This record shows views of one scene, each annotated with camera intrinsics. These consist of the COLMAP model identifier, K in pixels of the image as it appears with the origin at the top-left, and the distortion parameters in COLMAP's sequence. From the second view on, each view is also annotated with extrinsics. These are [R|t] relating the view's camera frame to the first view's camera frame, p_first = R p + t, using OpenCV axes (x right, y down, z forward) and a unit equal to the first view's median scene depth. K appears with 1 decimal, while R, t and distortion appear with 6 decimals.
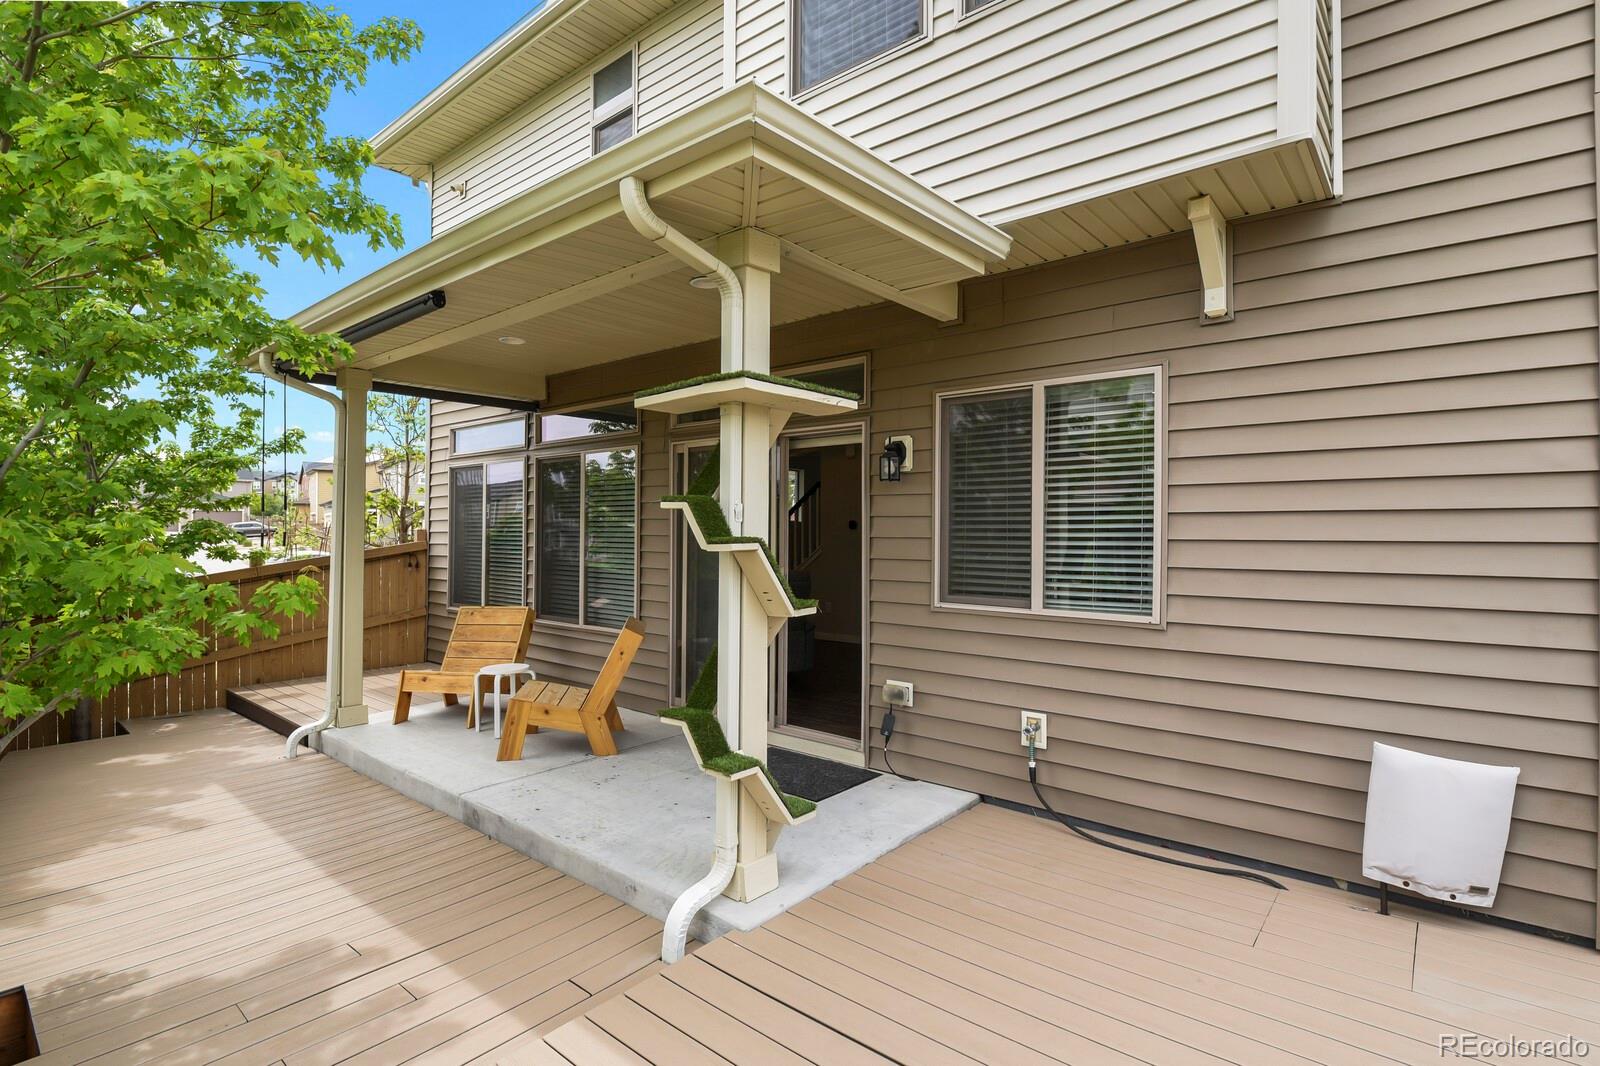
lens RADIAL K [[775.4, 0, 809.6], [0, 775.4, 528.2], [0, 0, 1]] dist [-0.002409, -0.006892]
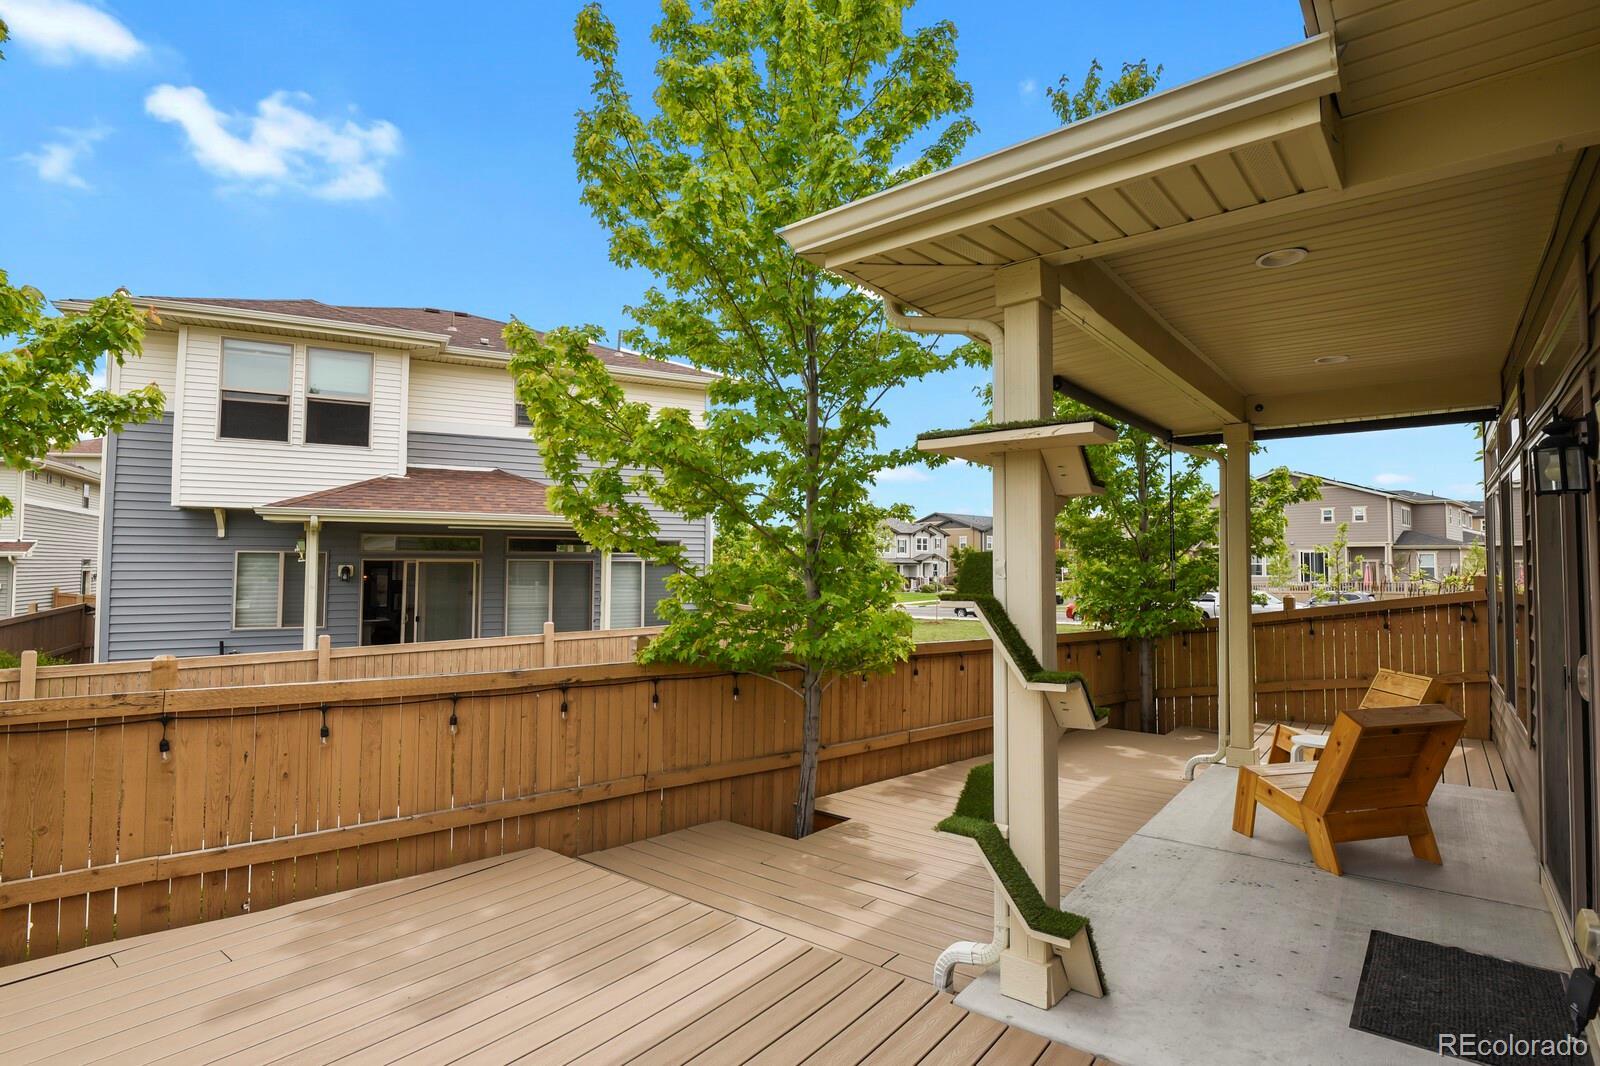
lens RADIAL K [[775.4, 0, 799.1], [0, 775.4, 539.7], [0, 0, 1]] dist [-0.002409, -0.006892]
pose [[0.028252, -0.041293, -0.998748, 0.835548], [0.003868, 0.999143, -0.041200, -0.016042], [0.999593, -0.002699, 0.028388, 0.732196]]
